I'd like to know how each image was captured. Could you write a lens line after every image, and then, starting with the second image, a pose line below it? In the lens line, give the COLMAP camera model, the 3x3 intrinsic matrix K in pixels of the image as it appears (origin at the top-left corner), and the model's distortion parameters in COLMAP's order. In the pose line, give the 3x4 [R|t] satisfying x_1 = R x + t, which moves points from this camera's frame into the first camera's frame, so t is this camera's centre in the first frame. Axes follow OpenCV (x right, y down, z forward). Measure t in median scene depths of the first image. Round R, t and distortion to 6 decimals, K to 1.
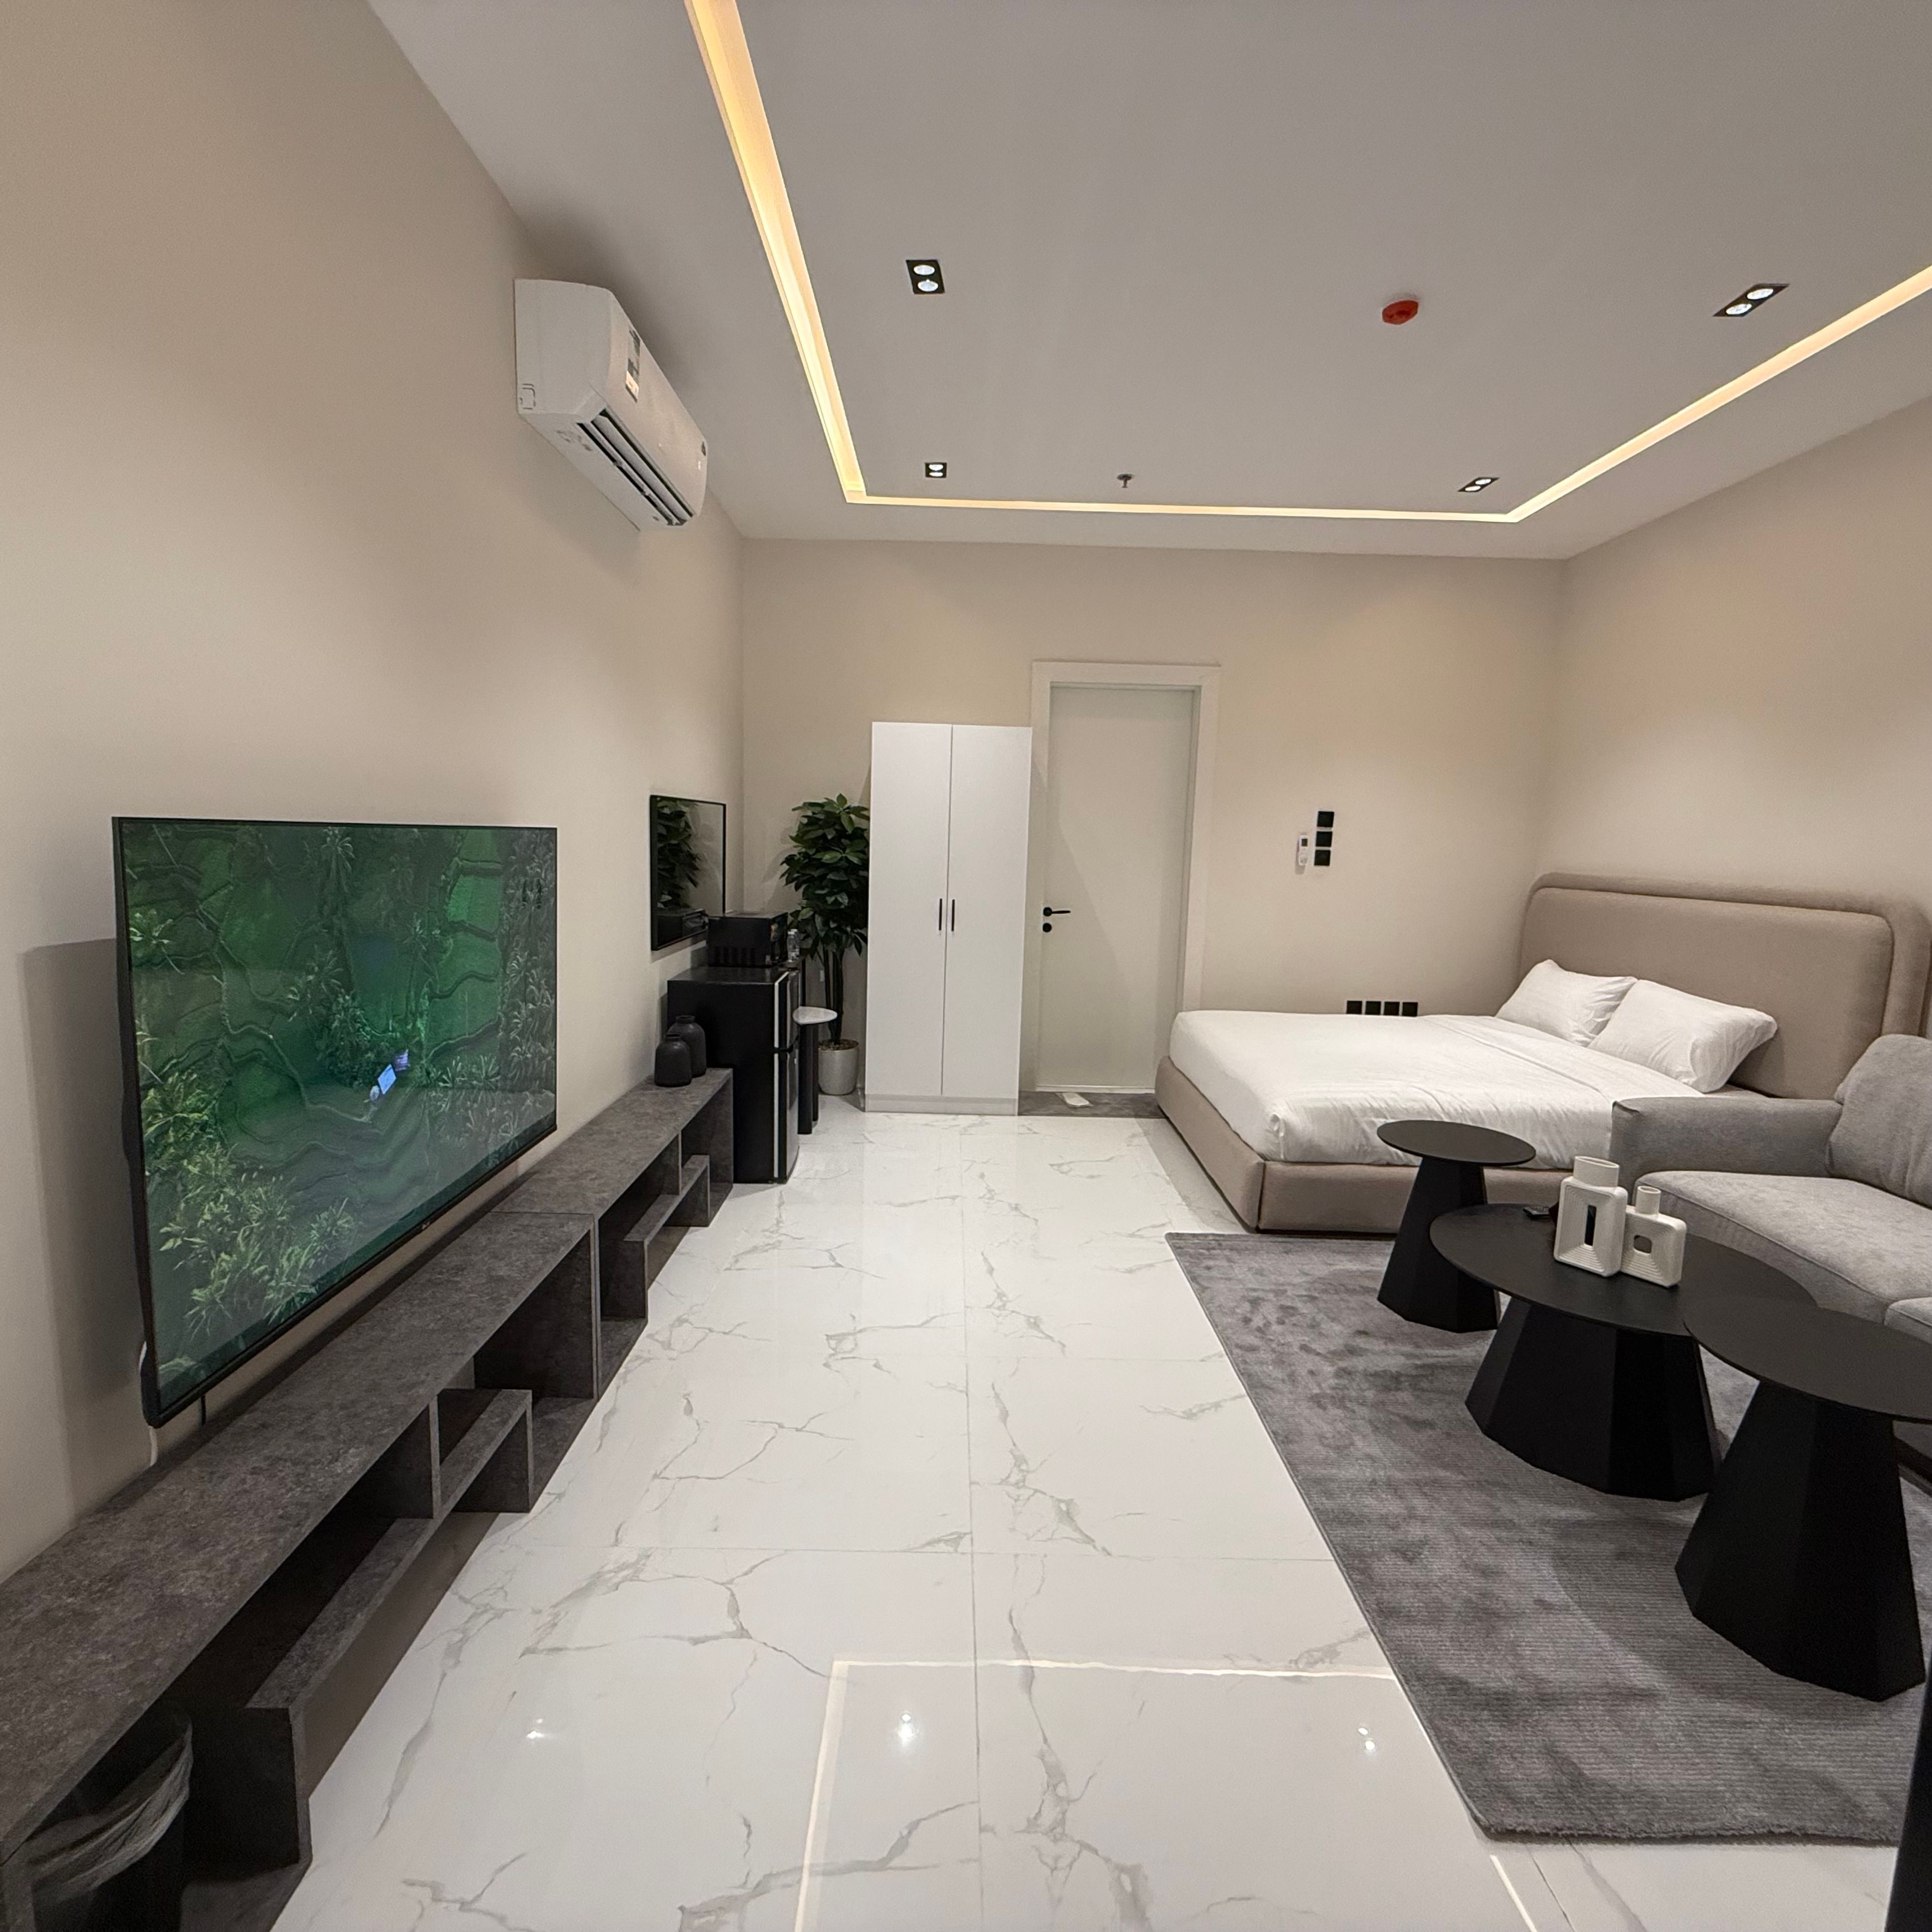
lens RADIAL K [[1025.8, 0, 960.8], [0, 1025.8, 969.9], [0, 0, 1]] dist [0.000151, 0.000265]
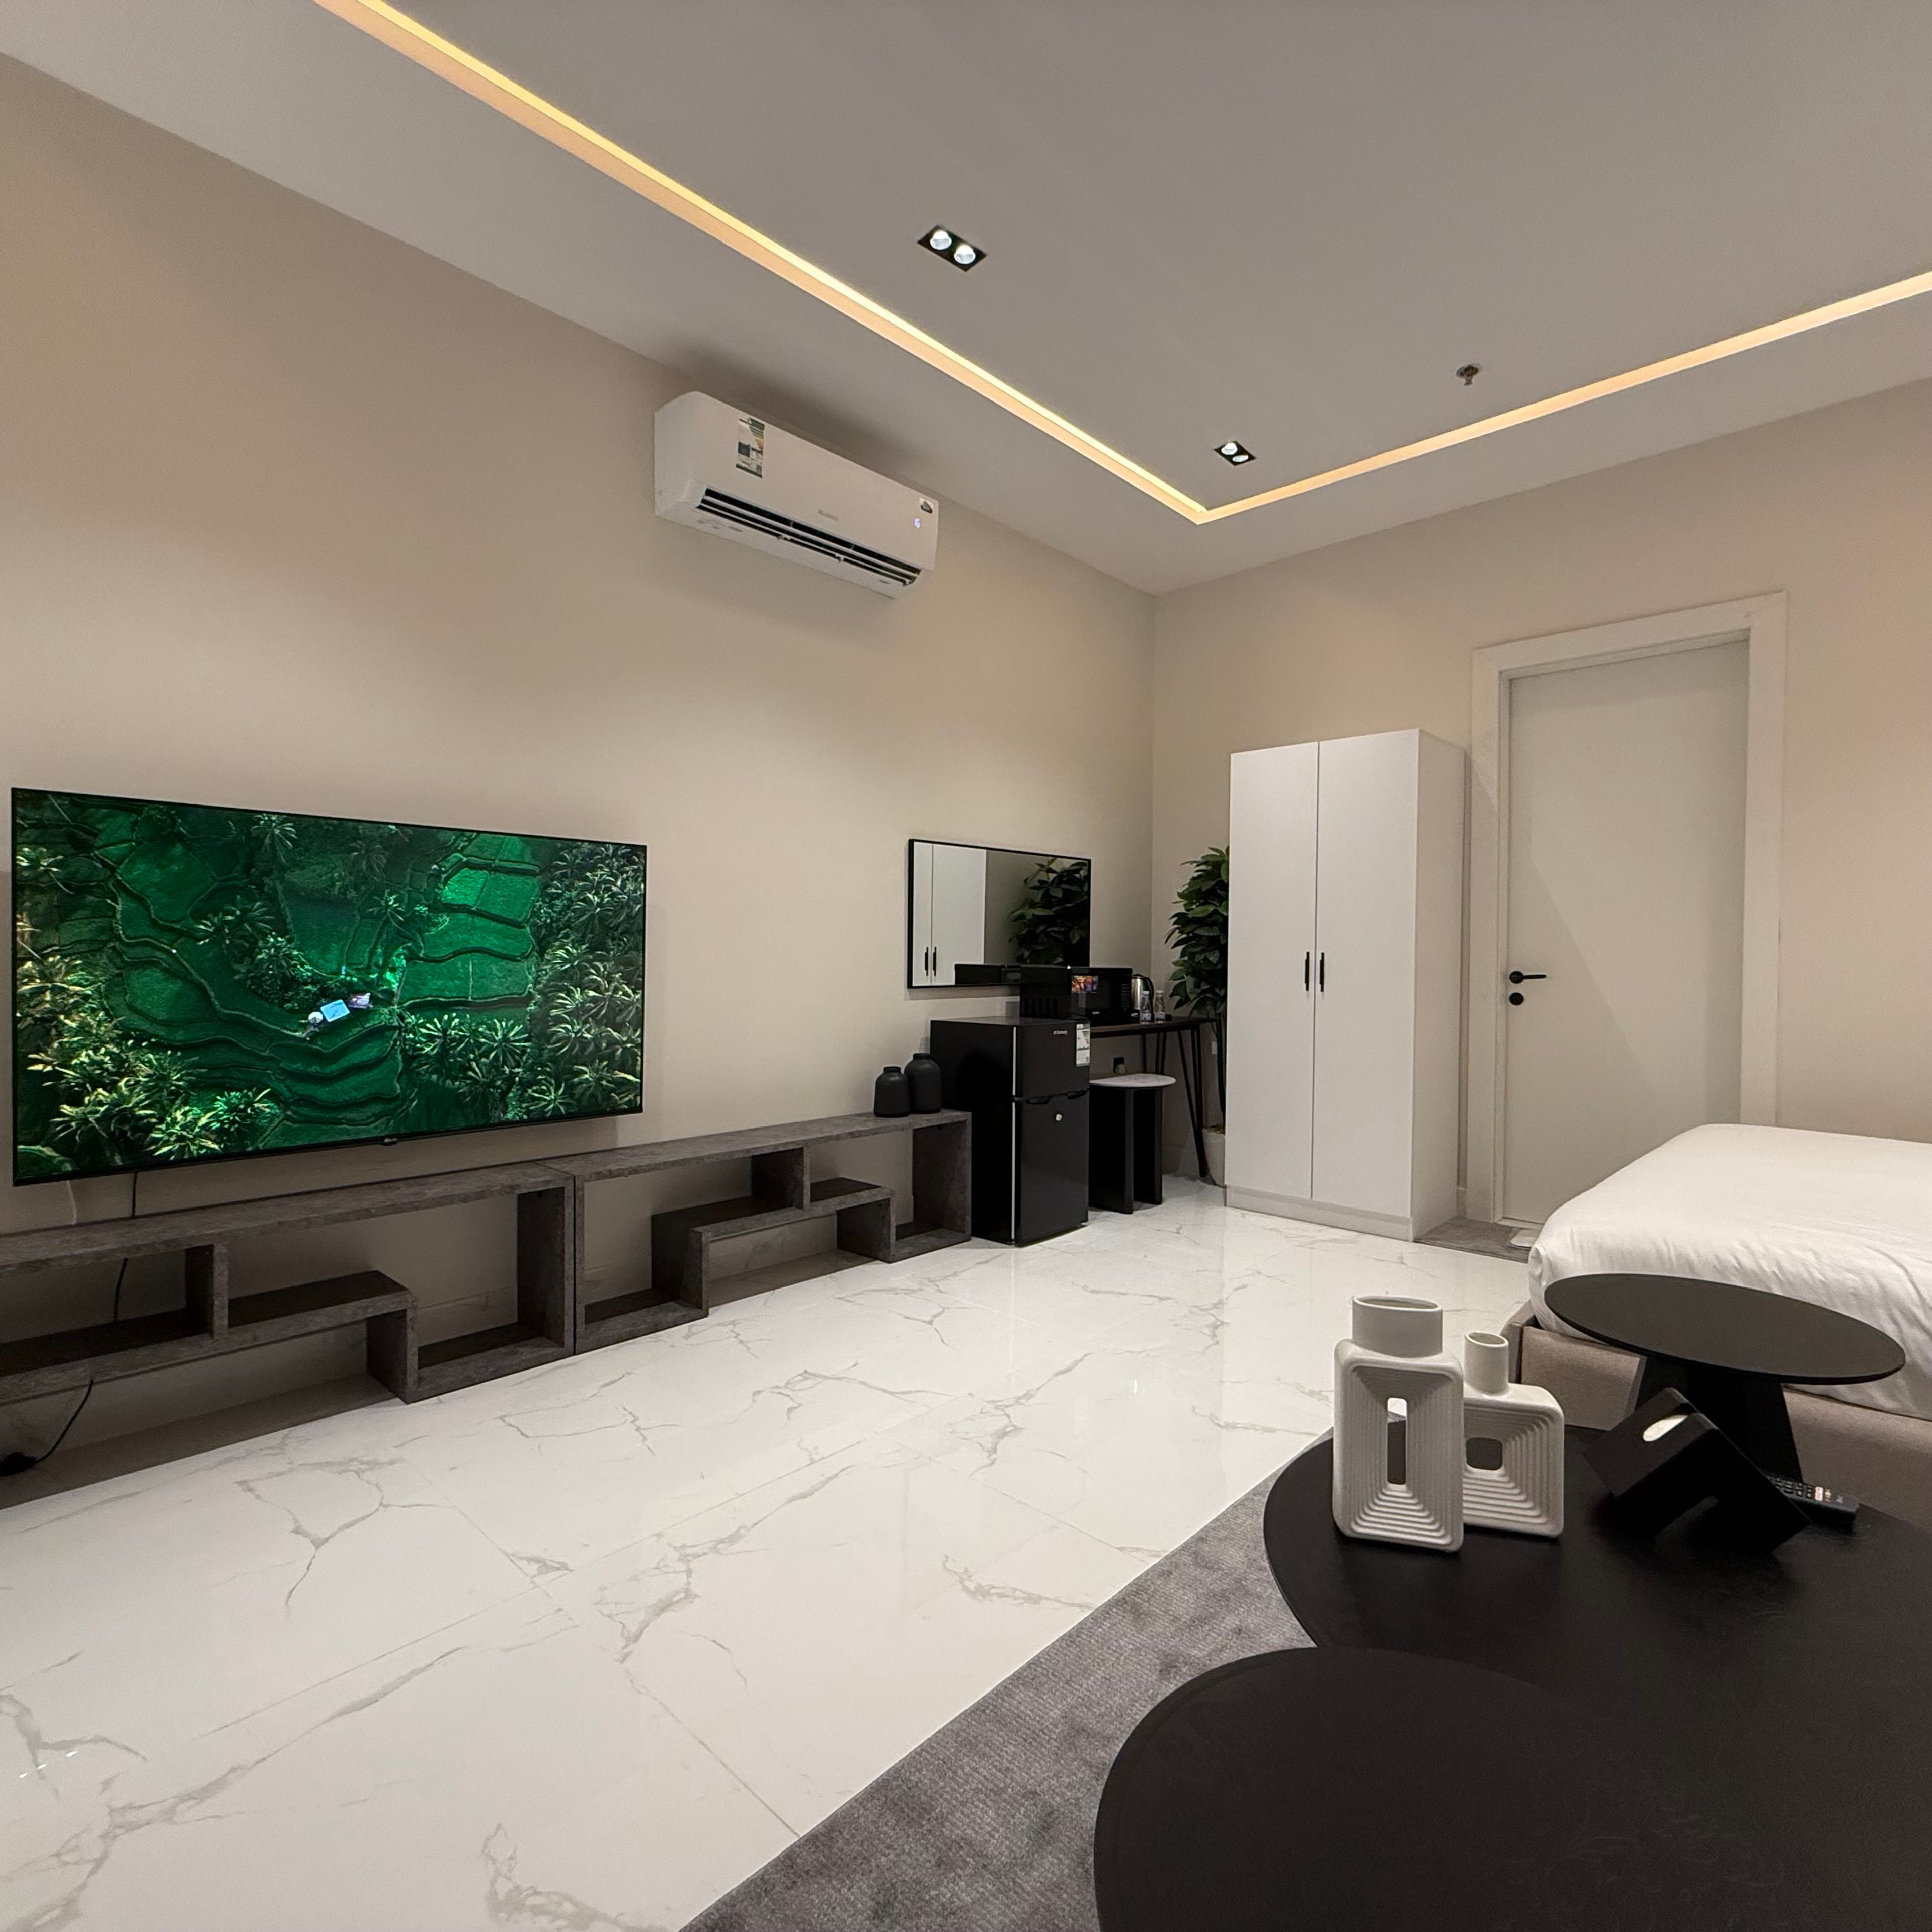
lens RADIAL K [[1025.8, 0, 960.8], [0, 1025.8, 969.9], [0, 0, 1]] dist [0.000151, 0.000265]
pose [[0.721327, -0.011852, -0.692493, 1.067651], [-0.076737, 0.992330, -0.096916, 0.138763], [0.688331, 0.123048, 0.714885, 0.696596]]
